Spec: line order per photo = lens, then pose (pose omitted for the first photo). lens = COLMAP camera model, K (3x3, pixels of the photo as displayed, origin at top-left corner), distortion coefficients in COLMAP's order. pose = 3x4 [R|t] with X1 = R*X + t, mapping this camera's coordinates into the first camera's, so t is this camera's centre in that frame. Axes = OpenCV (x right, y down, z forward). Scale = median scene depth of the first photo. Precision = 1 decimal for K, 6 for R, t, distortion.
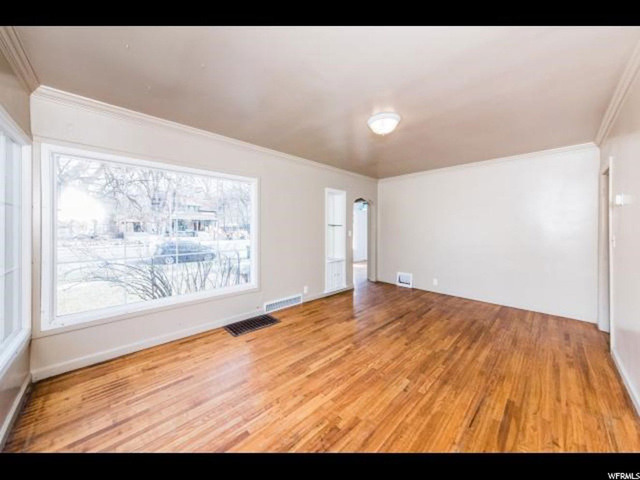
lens RADIAL K [[237.9, 0, 320.0], [0, 237.9, 240.0], [0, 0, 1]] dist [-0.000224, -0.000052]
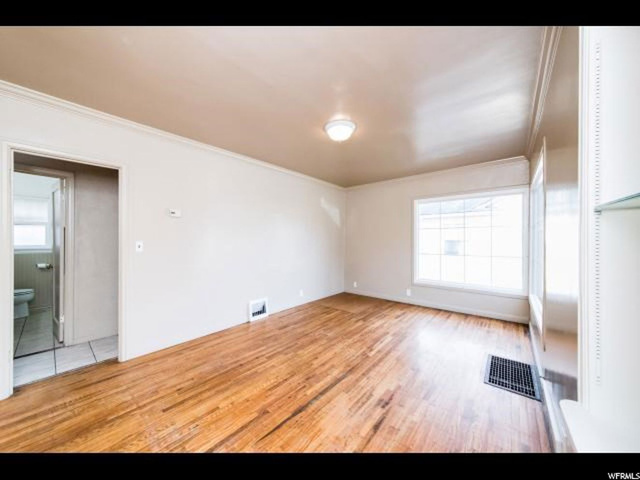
lens RADIAL K [[237.9, 0, 320.0], [0, 237.9, 240.0], [0, 0, 1]] dist [-0.000224, -0.000052]
pose [[-0.994855, -0.004829, -0.101195, 0.473679], [-0.010525, 0.998385, 0.055831, -0.116927], [0.100762, 0.056609, -0.993299, 2.060321]]
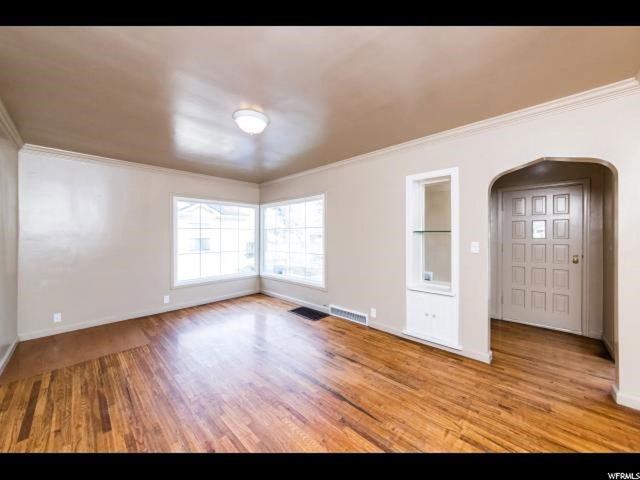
lens RADIAL K [[224.3, 0, 319.7], [0, 224.3, 235.9], [0, 0, 1]] dist [0.000411, 0.000114]
pose [[0.036424, -0.005240, -0.999323, 1.215365], [-0.050233, 0.998713, -0.007068, -0.087824], [0.998073, 0.050457, 0.036113, 1.244559]]
